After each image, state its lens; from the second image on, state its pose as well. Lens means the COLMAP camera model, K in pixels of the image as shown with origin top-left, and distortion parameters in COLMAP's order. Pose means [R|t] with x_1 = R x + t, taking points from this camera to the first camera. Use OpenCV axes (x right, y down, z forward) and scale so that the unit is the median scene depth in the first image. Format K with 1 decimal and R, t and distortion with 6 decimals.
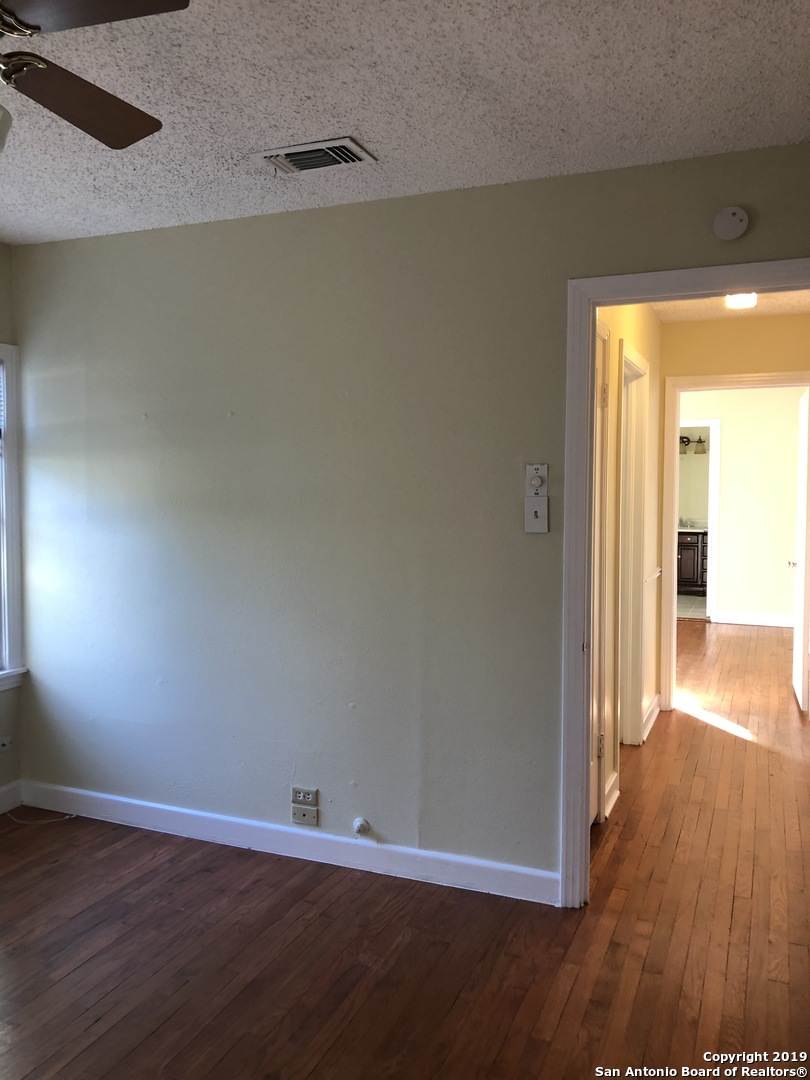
lens RADIAL K [[886.8, 0, 411.4], [0, 886.8, 546.4], [0, 0, 1]] dist [0.040637, -0.048021]
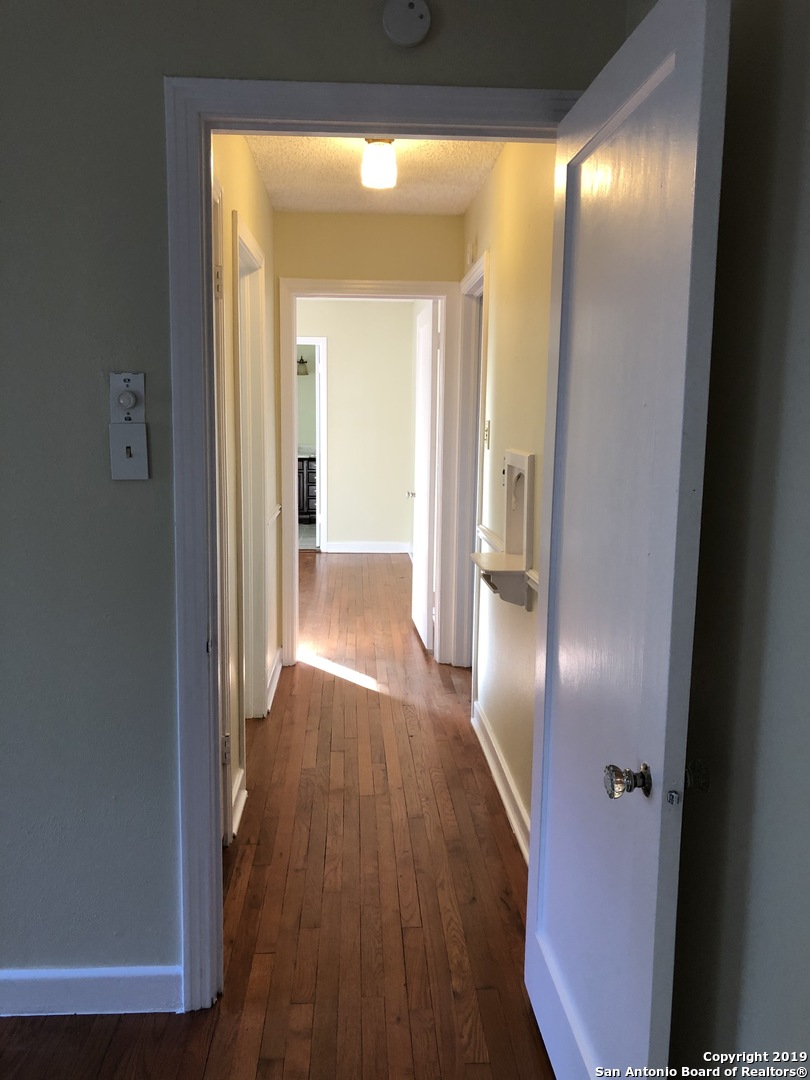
lens RADIAL K [[886.8, 0, 389.5], [0, 886.8, 523.7], [0, 0, 1]] dist [0.040637, -0.048021]
pose [[0.910973, -0.044666, 0.410041, 0.034298], [0.019094, 0.997620, 0.066249, -0.017045], [-0.412024, -0.052522, 0.909658, 0.248744]]
